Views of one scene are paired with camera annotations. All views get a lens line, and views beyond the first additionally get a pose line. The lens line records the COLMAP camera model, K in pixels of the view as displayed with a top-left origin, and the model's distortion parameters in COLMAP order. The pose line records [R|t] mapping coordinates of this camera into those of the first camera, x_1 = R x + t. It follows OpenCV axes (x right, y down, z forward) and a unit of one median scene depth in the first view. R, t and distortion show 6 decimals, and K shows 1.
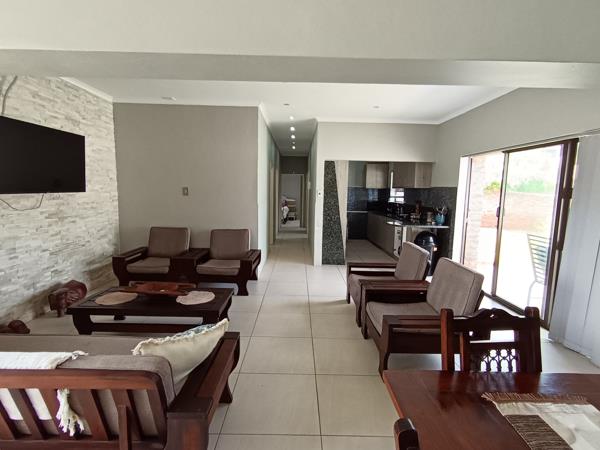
lens RADIAL K [[308.4, 0, 300.0], [0, 308.4, 225.0], [0, 0, 1]] dist [0.018256, -0.000107]
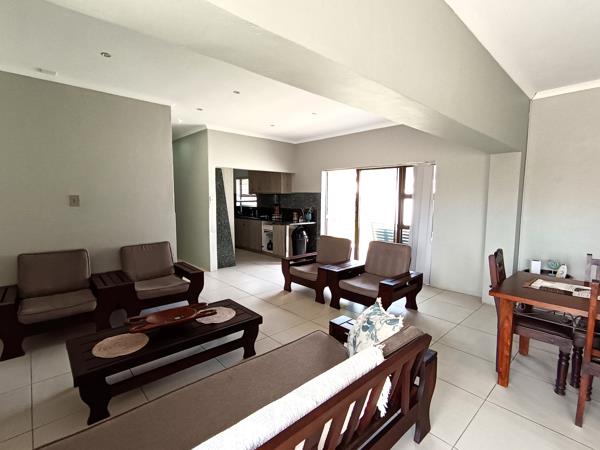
lens RADIAL K [[294.1, 0, 300.0], [0, 294.1, 225.0], [0, 0, 1]] dist [0.012666, -0.000089]
pose [[0.742858, -0.079927, 0.664661, -0.389851], [0.086436, 0.995988, 0.023165, -0.017074], [-0.663846, 0.040242, 0.746786, 0.091643]]
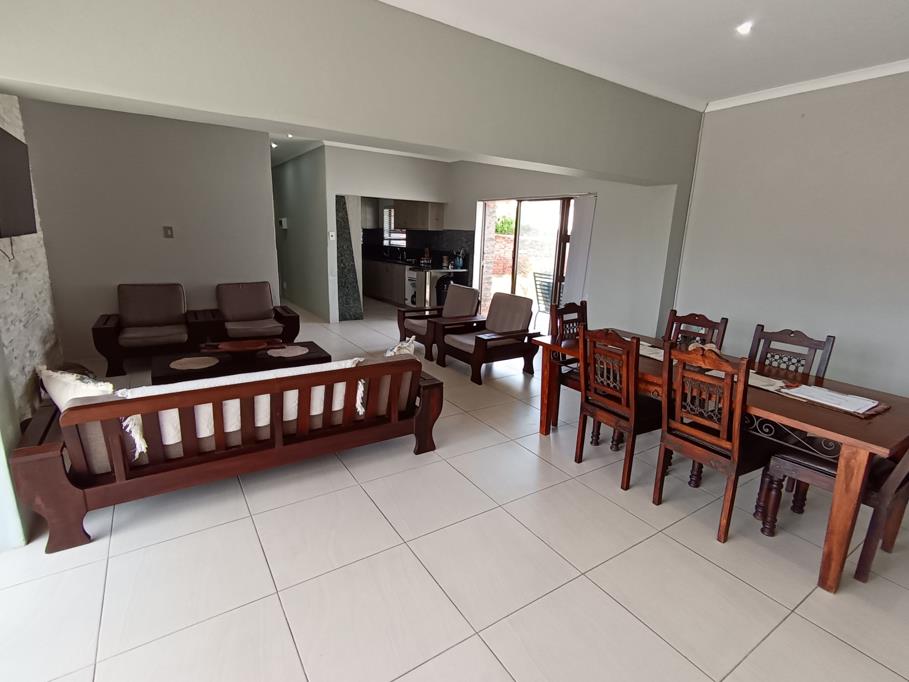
lens RADIAL K [[445.5, 0, 454.5], [0, 445.5, 341.0], [0, 0, 1]] dist [0.012666, -0.000089]
pose [[0.840107, -0.120604, 0.528843, -0.342090], [0.046612, 0.987414, 0.151135, 0.012211], [-0.540415, -0.102319, 0.835154, -0.218142]]
